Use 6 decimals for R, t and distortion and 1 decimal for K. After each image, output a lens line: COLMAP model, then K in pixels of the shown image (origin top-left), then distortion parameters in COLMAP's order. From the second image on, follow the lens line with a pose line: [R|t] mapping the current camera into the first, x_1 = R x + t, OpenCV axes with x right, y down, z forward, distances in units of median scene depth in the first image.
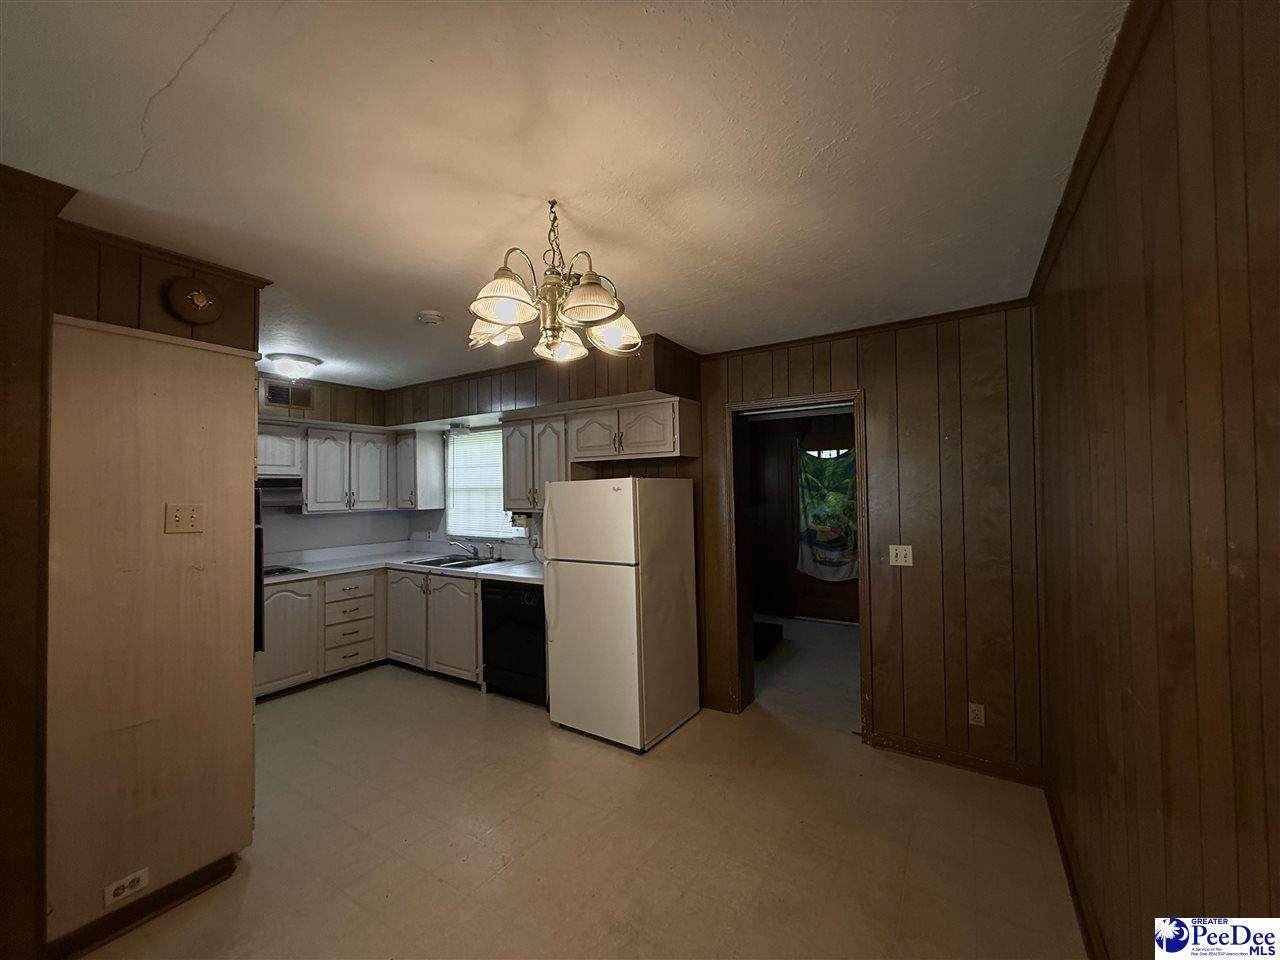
lens RADIAL K [[510.3, 0, 638.0], [0, 510.3, 480.0], [0, 0, 1]] dist [-0.001158, 0.000315]
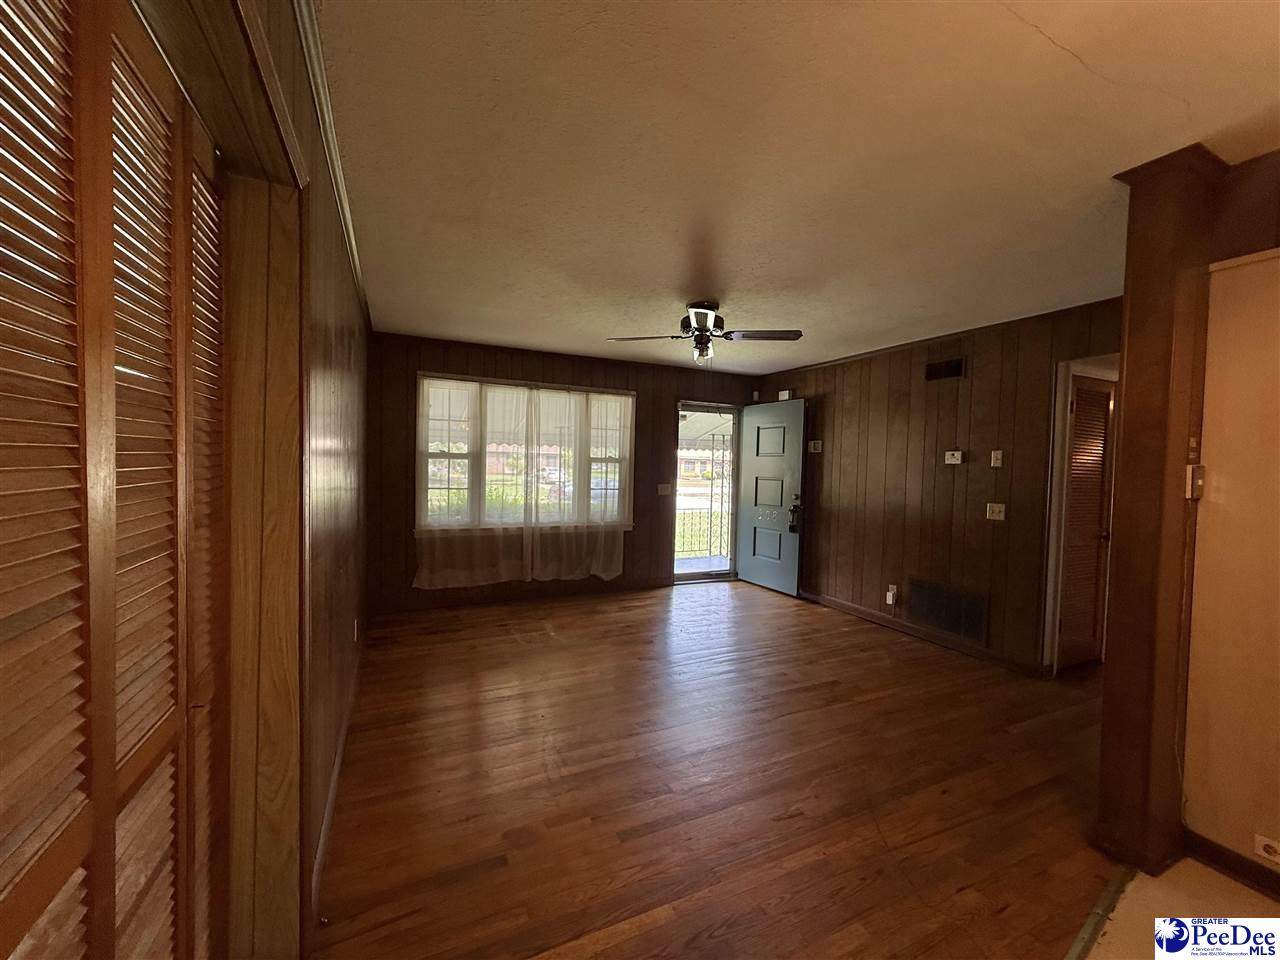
lens RADIAL K [[510.3, 0, 637.0], [0, 510.3, 480.6], [0, 0, 1]] dist [-0.001158, 0.000315]
pose [[-0.533304, 0.027405, -0.845479, 0.182427], [-0.000065, 0.999474, 0.032438, 0.043437], [0.845923, 0.017354, -0.533022, 0.235312]]
